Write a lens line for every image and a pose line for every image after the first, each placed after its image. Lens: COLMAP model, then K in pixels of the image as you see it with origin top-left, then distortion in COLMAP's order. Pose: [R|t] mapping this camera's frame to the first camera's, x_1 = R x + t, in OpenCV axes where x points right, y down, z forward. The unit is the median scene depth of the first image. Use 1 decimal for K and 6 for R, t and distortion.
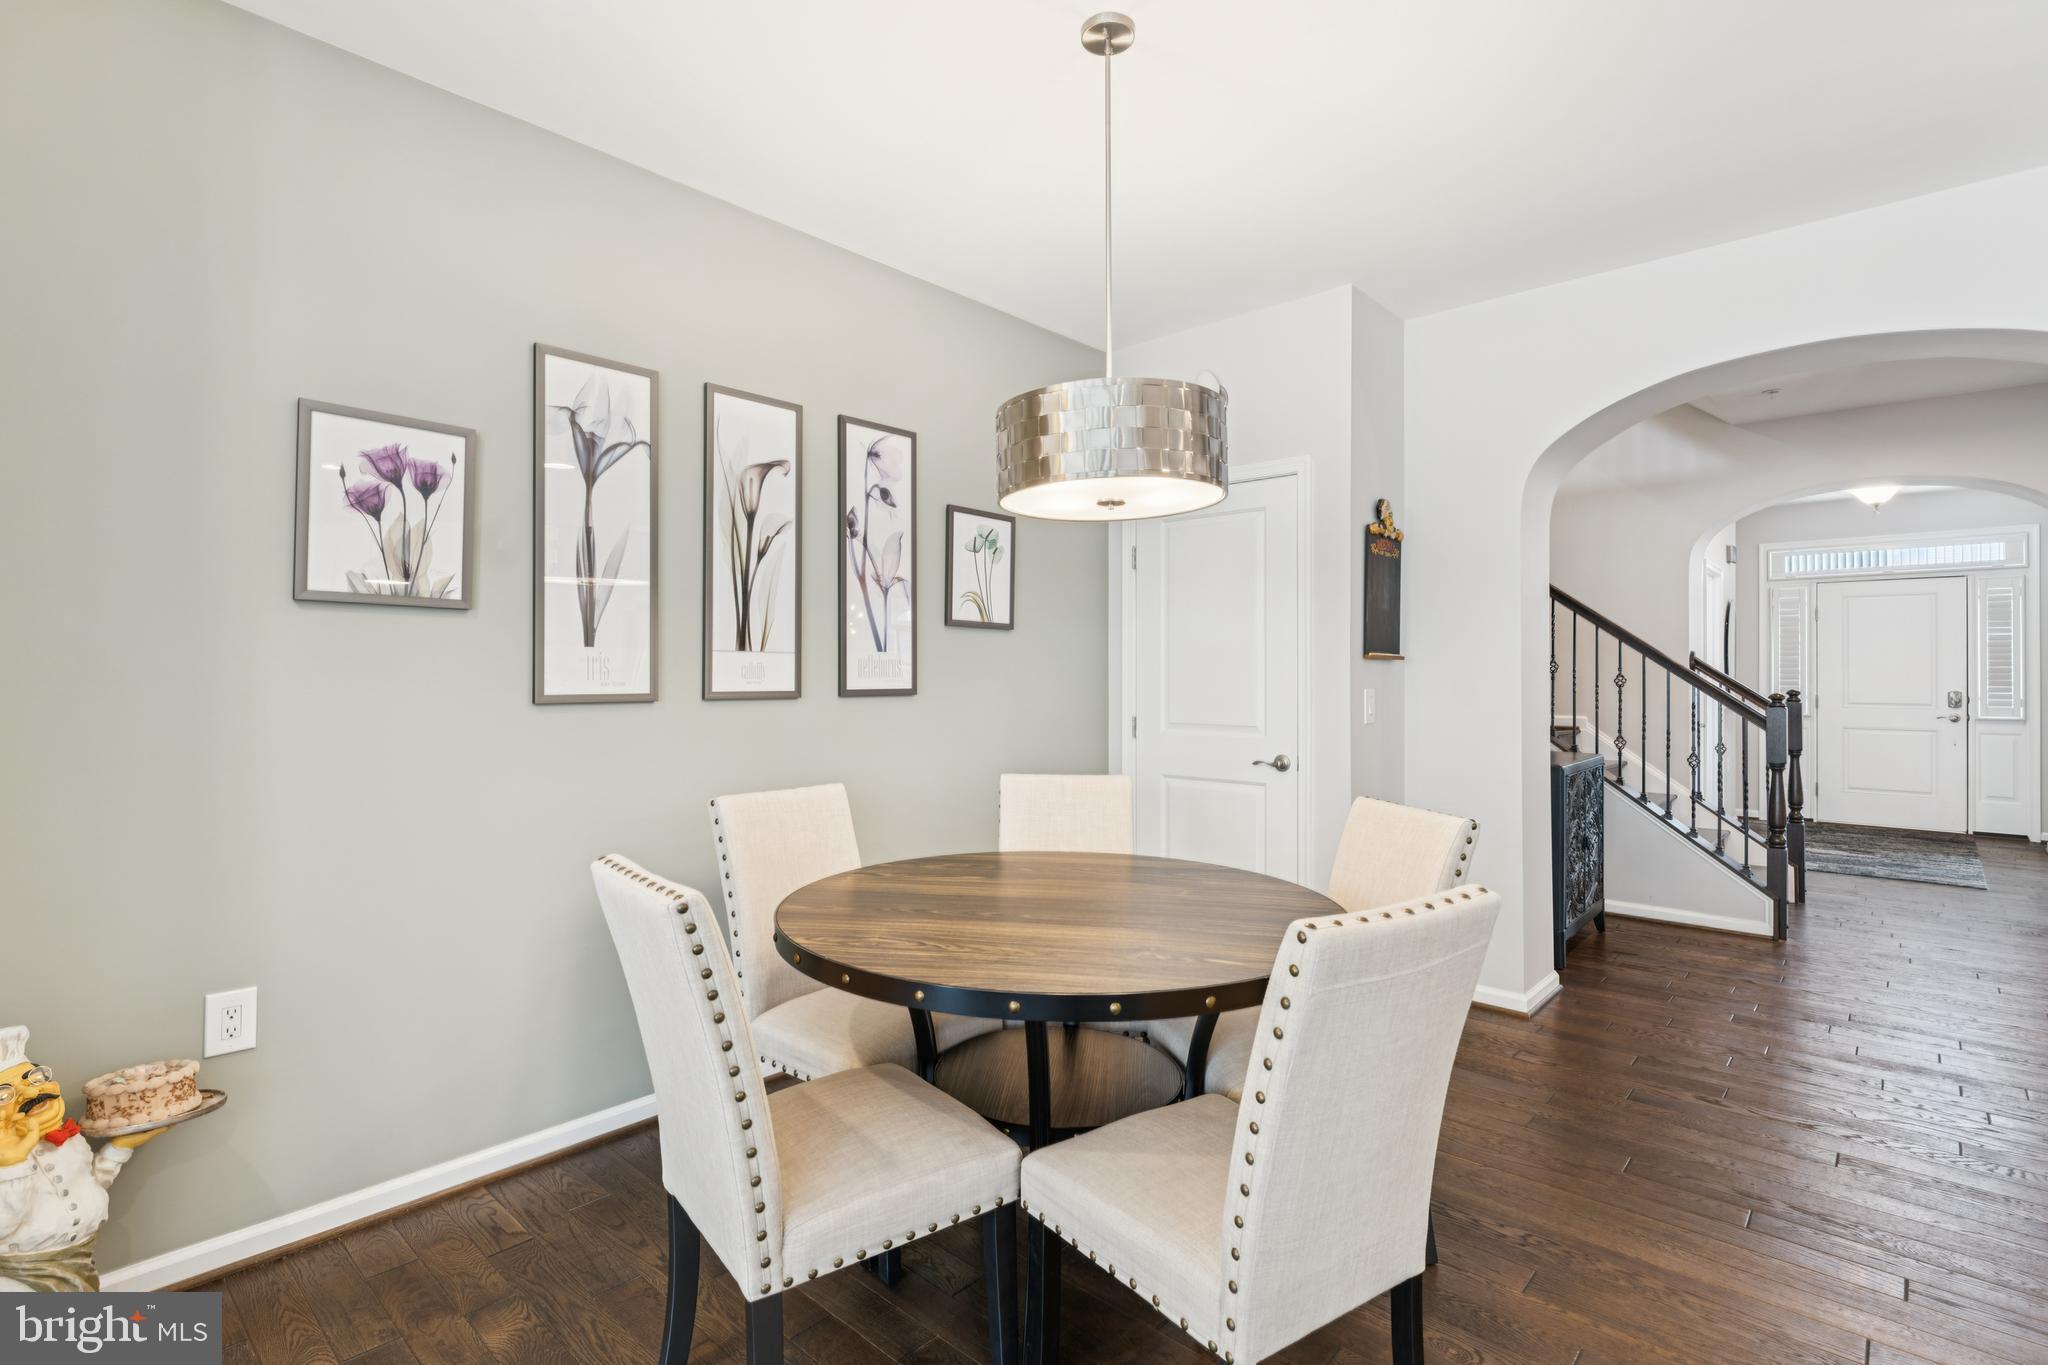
lens RADIAL K [[973.9, 0, 1014.5], [0, 973.9, 673.0], [0, 0, 1]] dist [-0.000412, -0.000081]
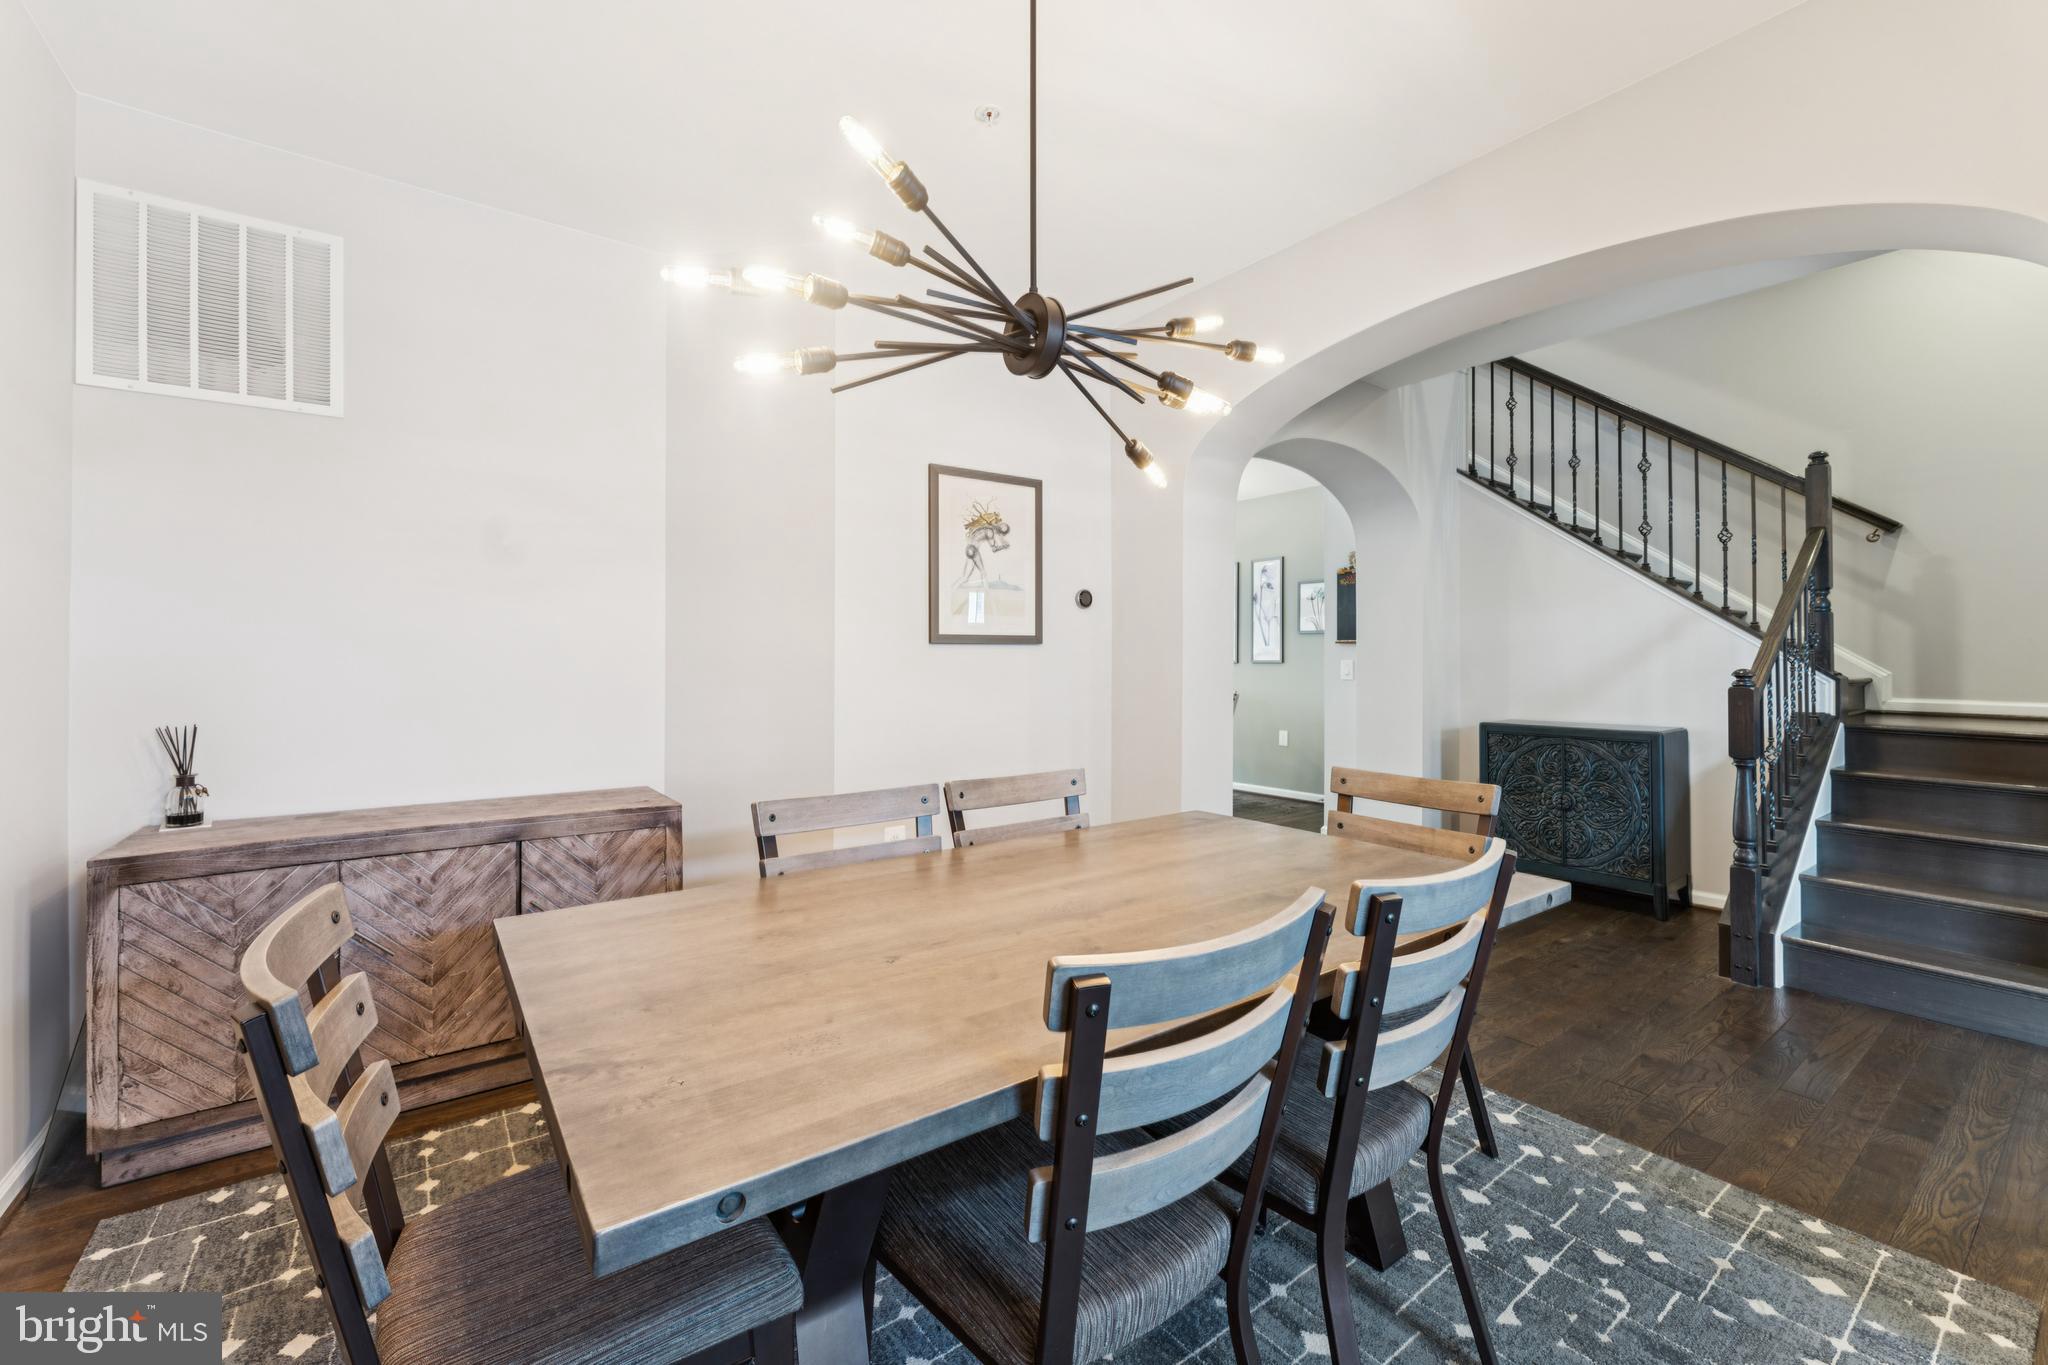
lens RADIAL K [[835.4, 0, 1019.3], [0, 835.4, 658.8], [0, 0, 1]] dist [-0.000088, 0.000020]
pose [[-0.194058, -0.006041, -0.980972, 2.227003], [0.002568, 0.999974, -0.006666, 0.025889], [0.980987, -0.003813, -0.194037, 0.805734]]
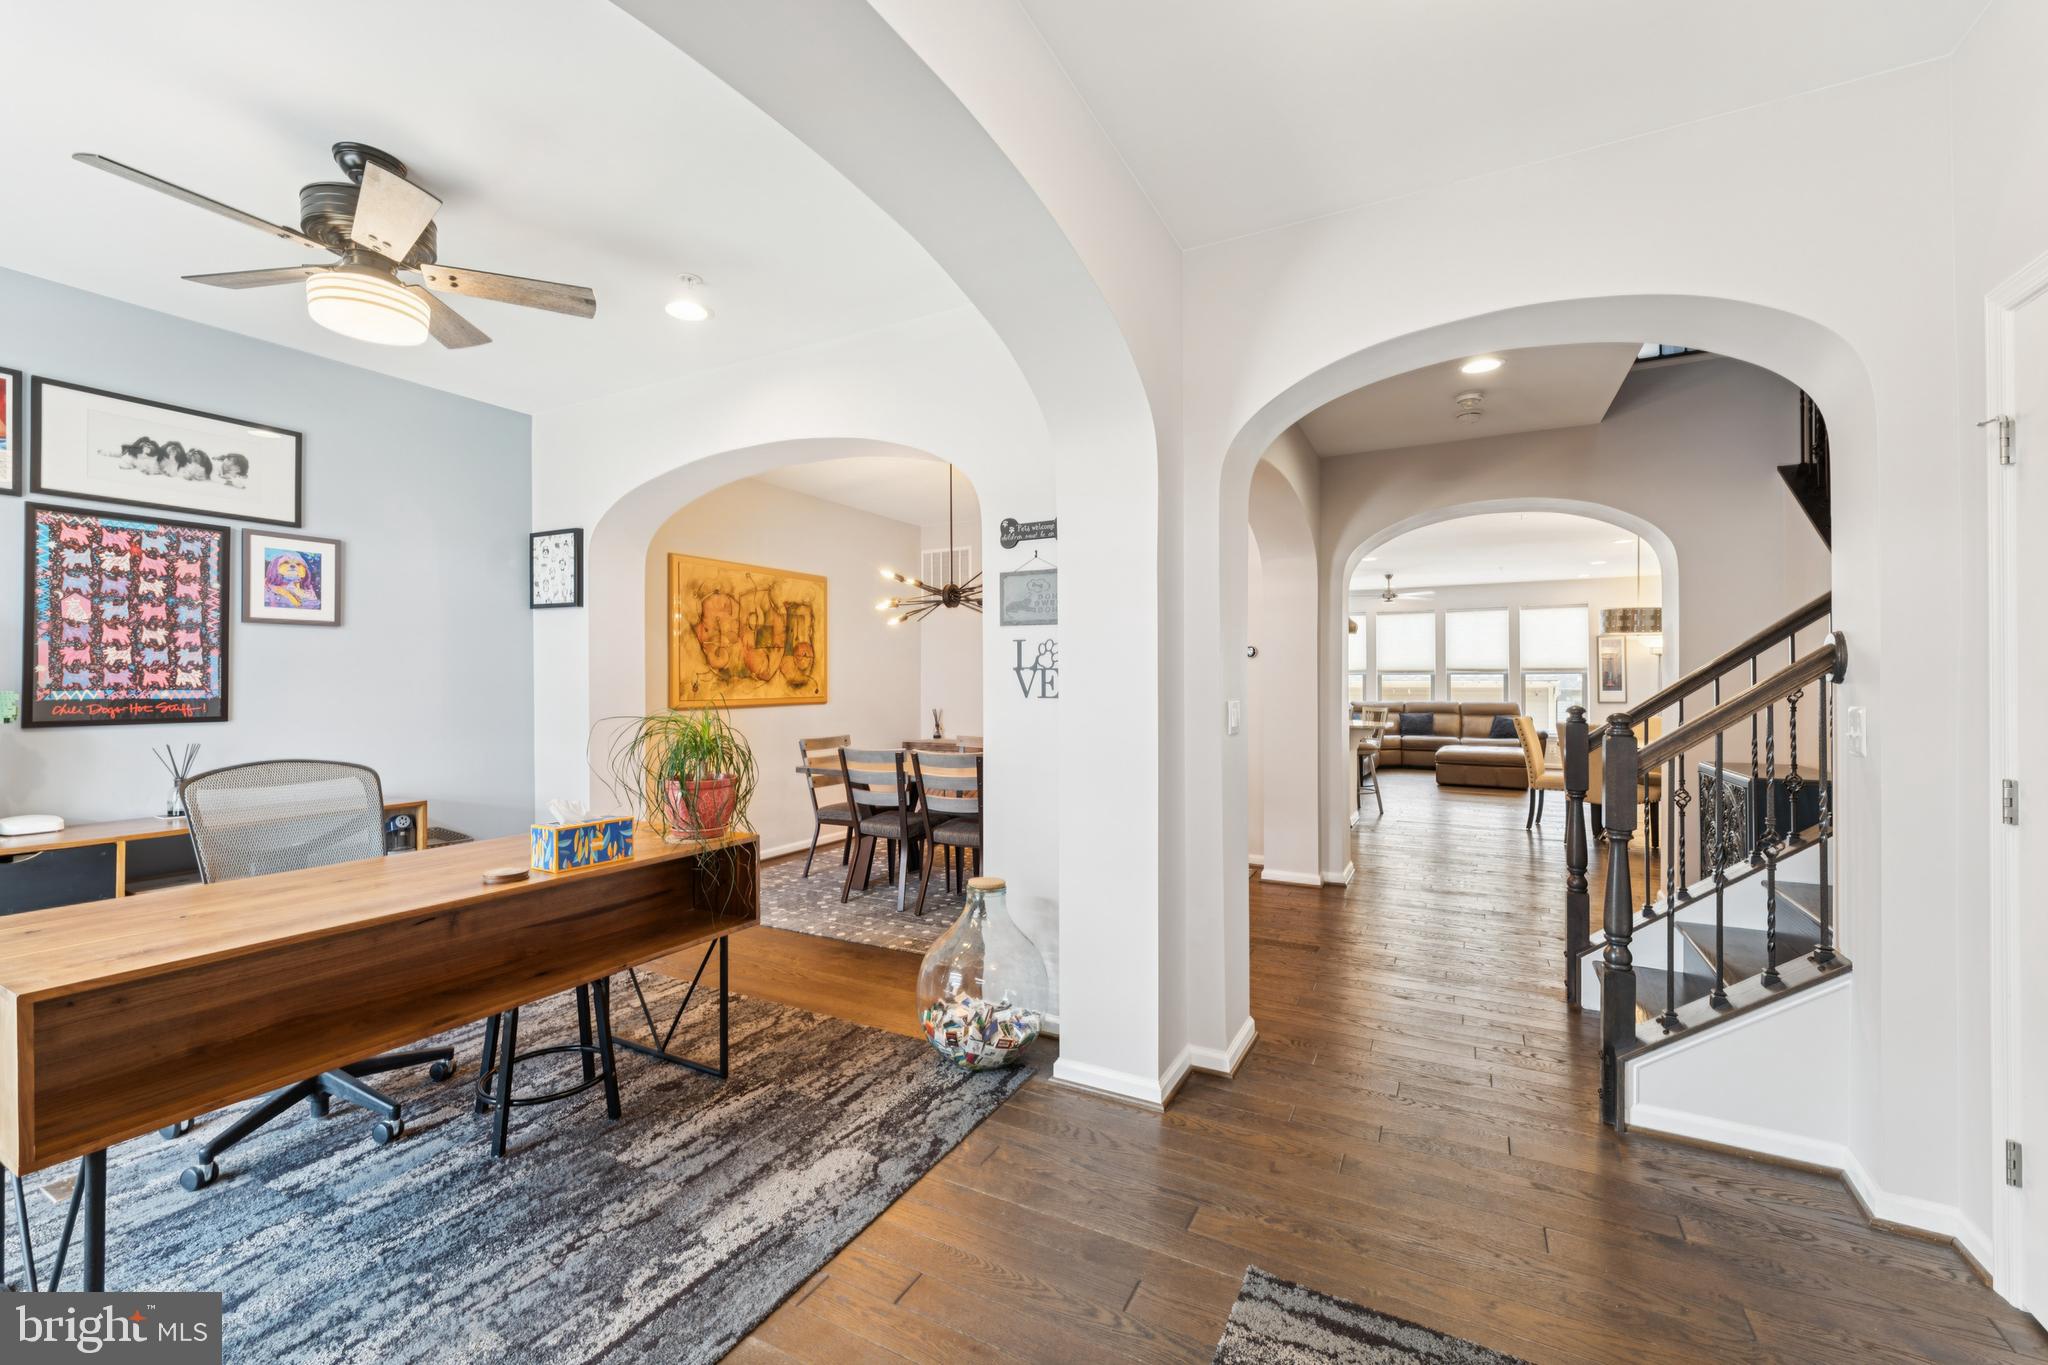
lens RADIAL K [[831.5, 0, 1023.3], [0, 831.5, 685.9], [0, 0, 1]] dist [-0.001138, -0.000054]
pose [[-0.967675, 0.002699, -0.252185, 2.033234], [0.002148, 0.999995, 0.002458, 0.007424], [0.252191, 0.001837, -0.967676, 2.249362]]
